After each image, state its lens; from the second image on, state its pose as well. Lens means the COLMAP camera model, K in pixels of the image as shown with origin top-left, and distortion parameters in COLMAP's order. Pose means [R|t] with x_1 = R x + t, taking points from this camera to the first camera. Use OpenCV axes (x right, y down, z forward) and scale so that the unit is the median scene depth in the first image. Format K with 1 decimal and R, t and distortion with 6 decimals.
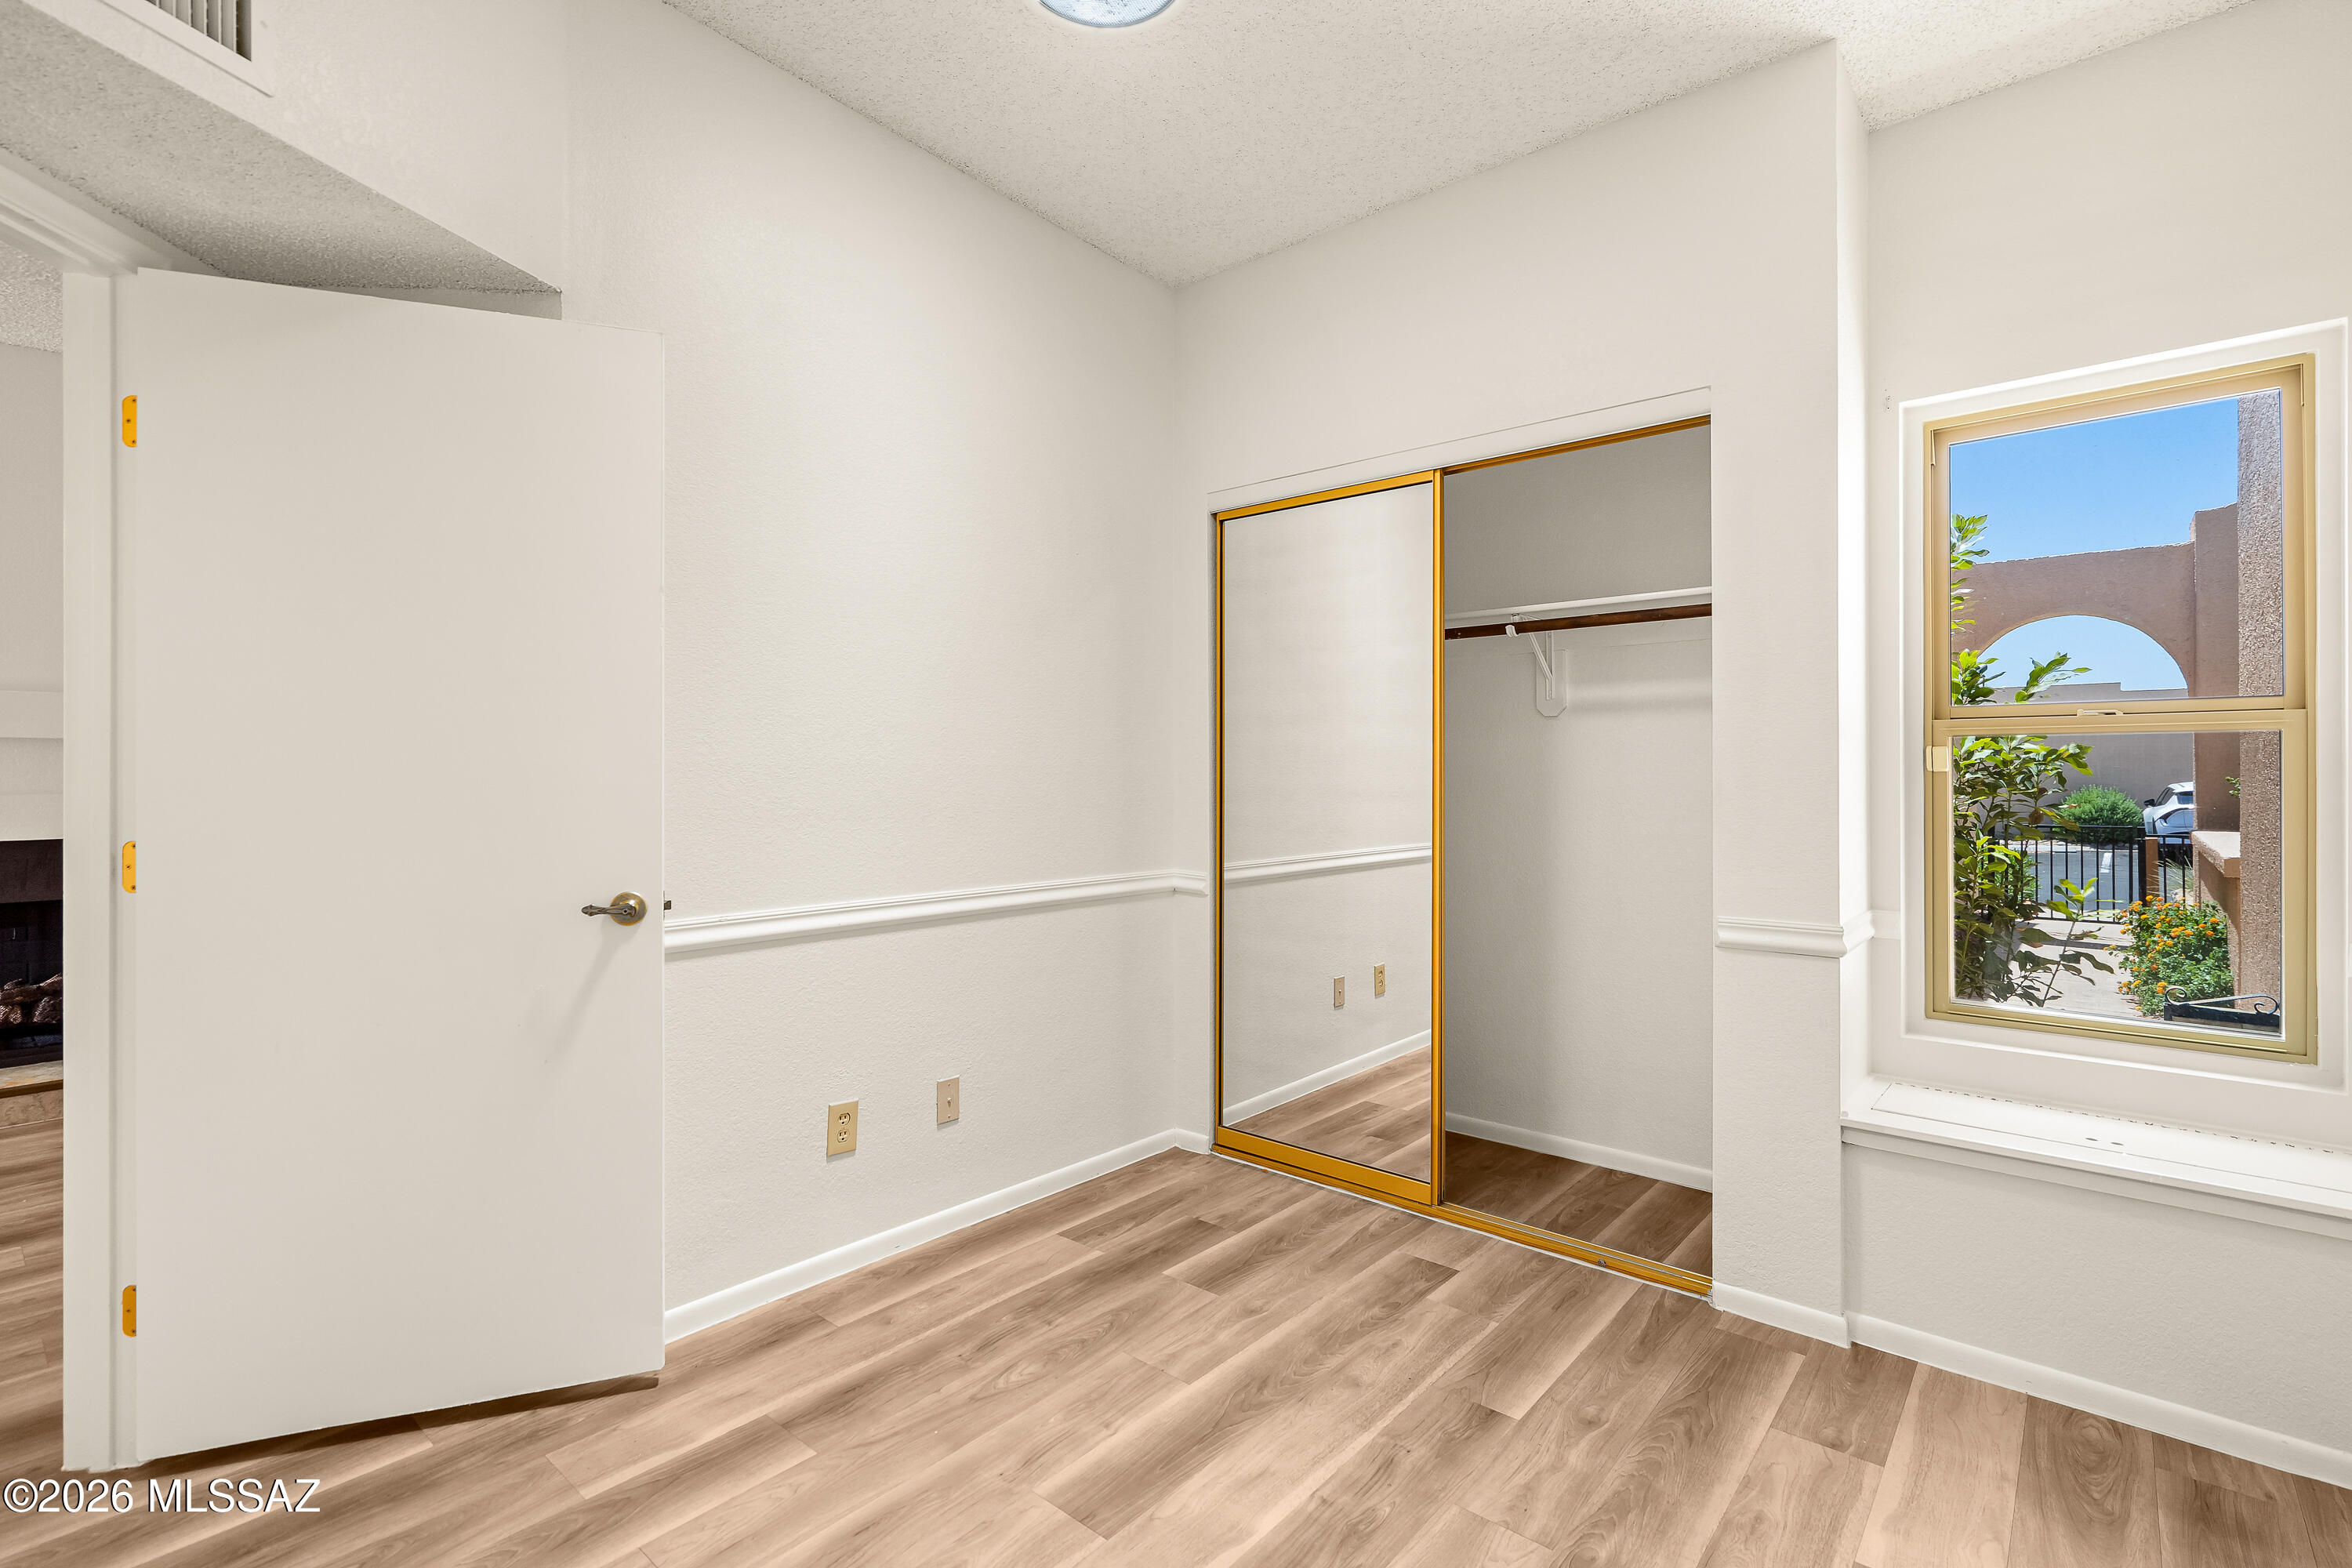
lens RADIAL K [[1097.6, 0, 1176.0], [0, 1097.6, 784.0], [0, 0, 1]] dist [0.001998, 0.000665]
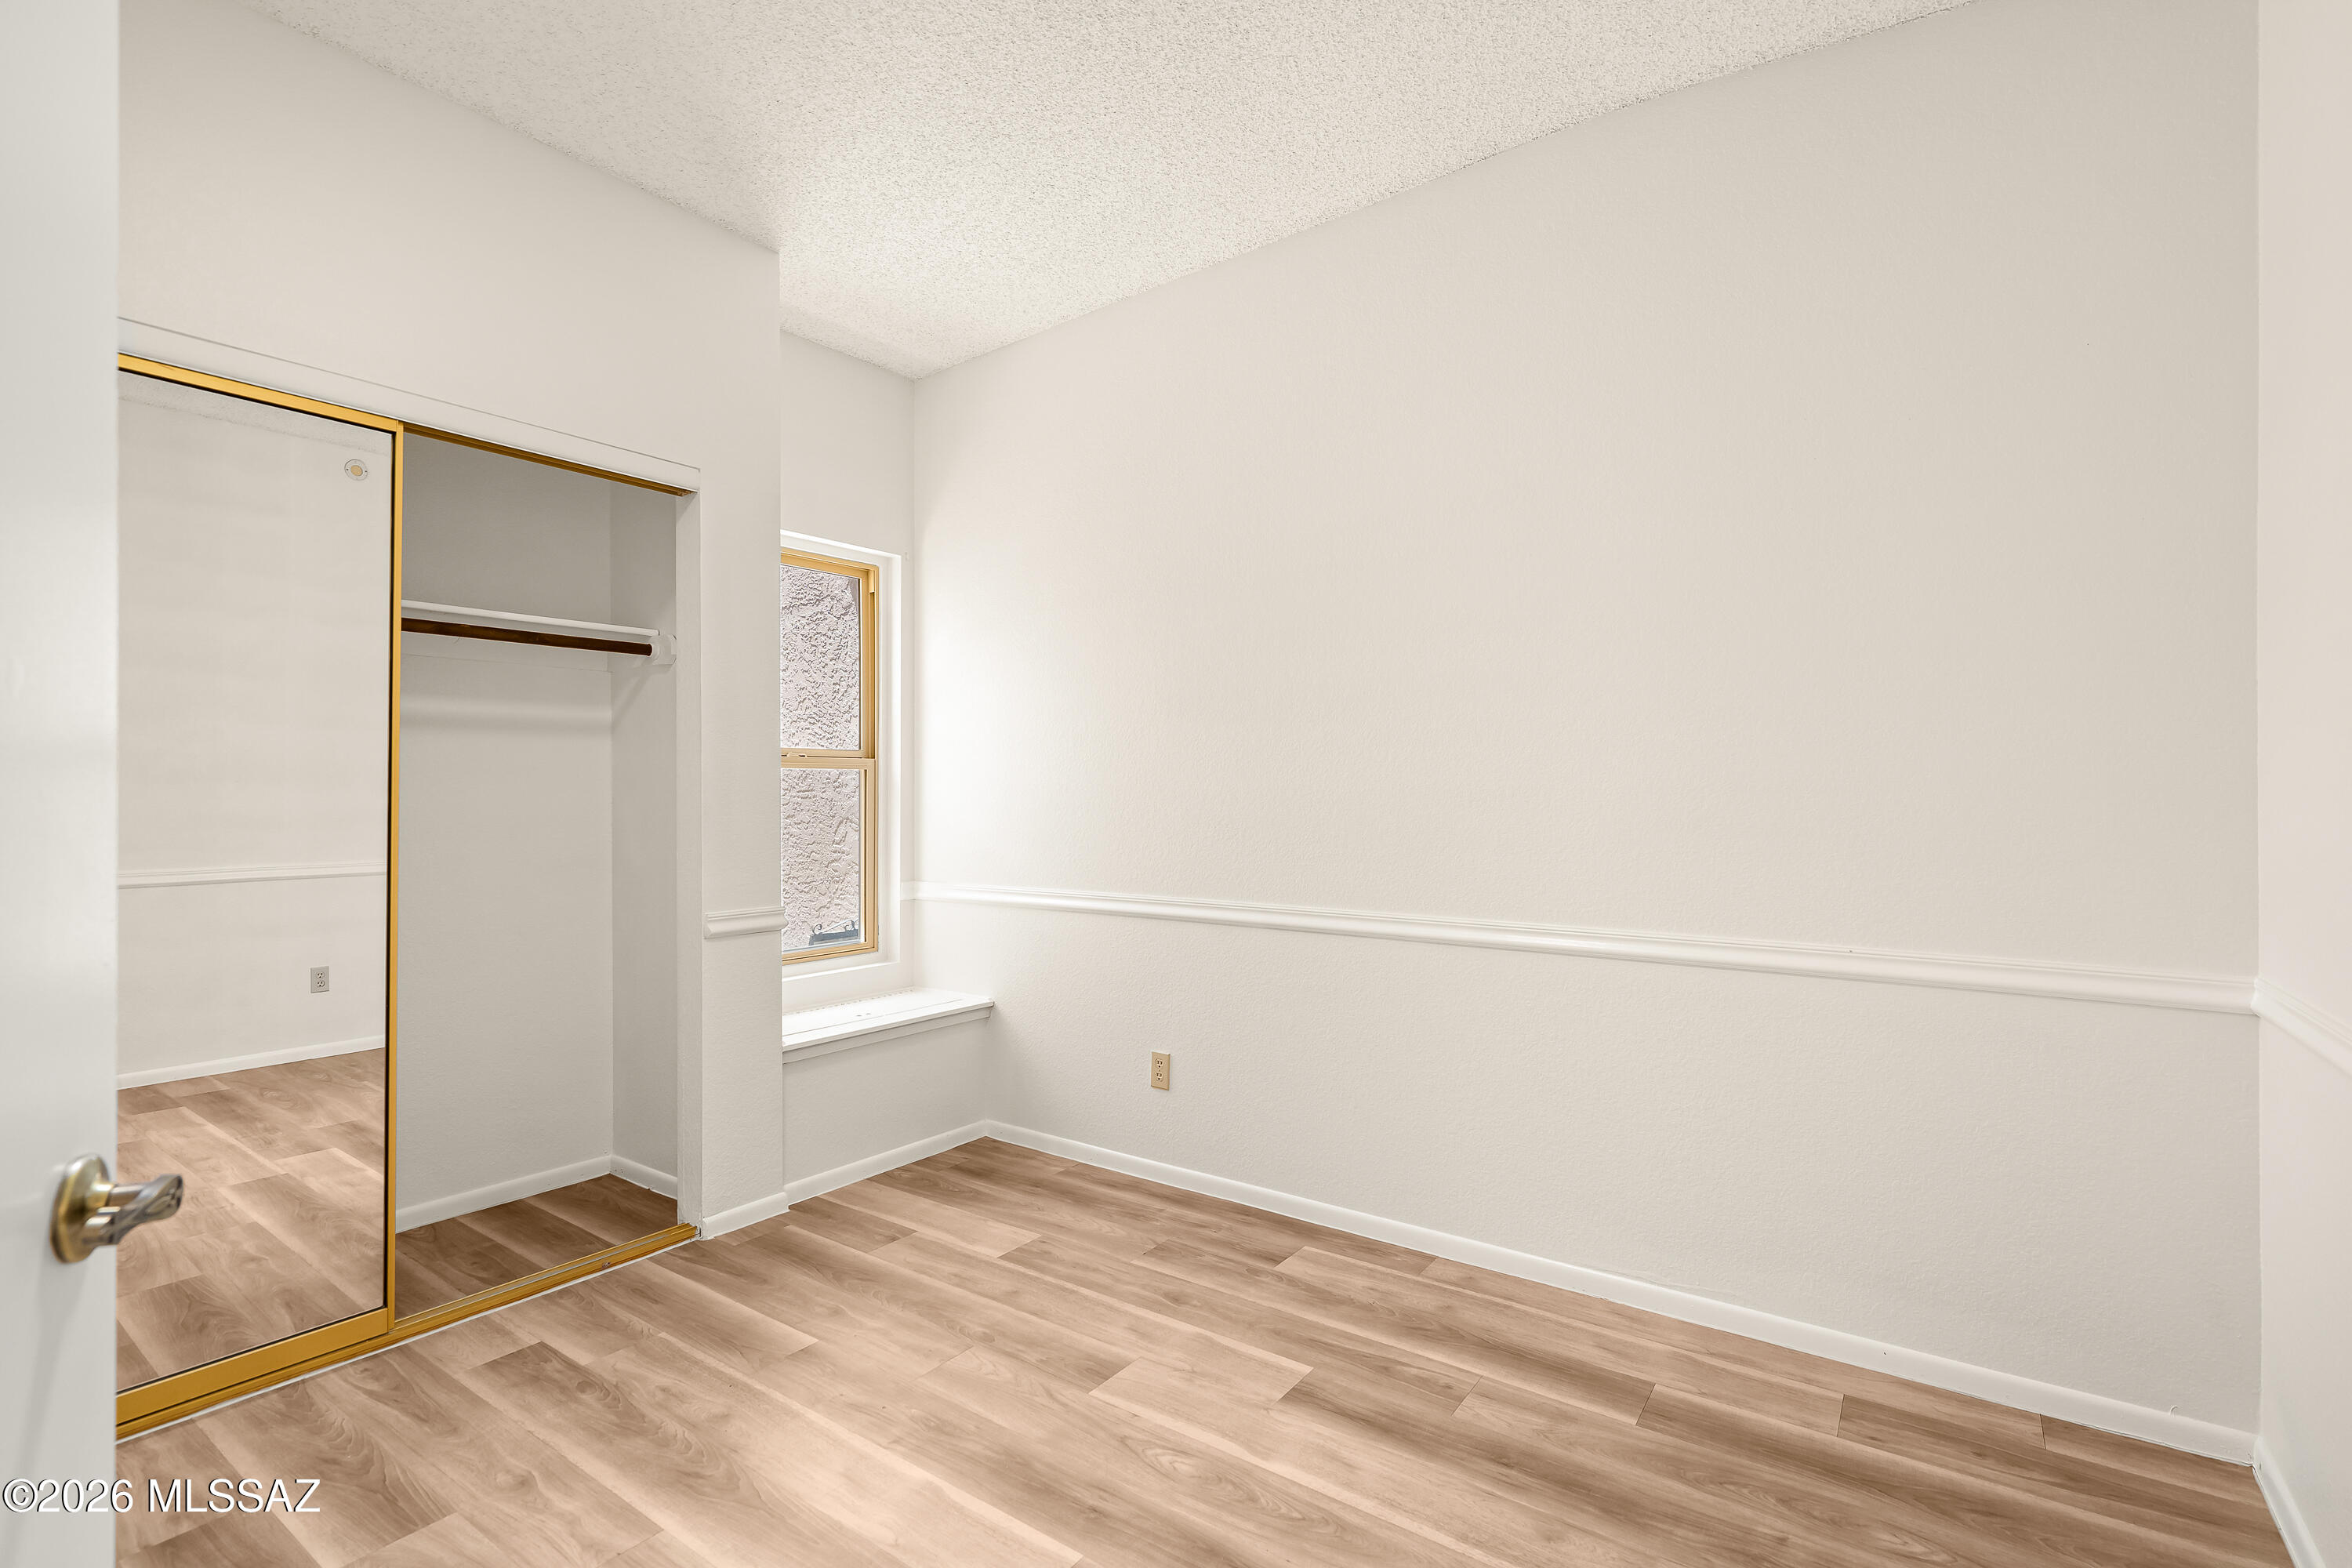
lens RADIAL K [[1078.5, 0, 1171.2], [0, 1078.5, 794.4], [0, 0, 1]] dist [-0.000161, 0.001074]
pose [[-0.095793, 0.000251, 0.995401, -0.777637], [0.007955, 0.999968, 0.000513, -0.006398], [-0.995369, 0.007967, -0.095792, 0.643192]]
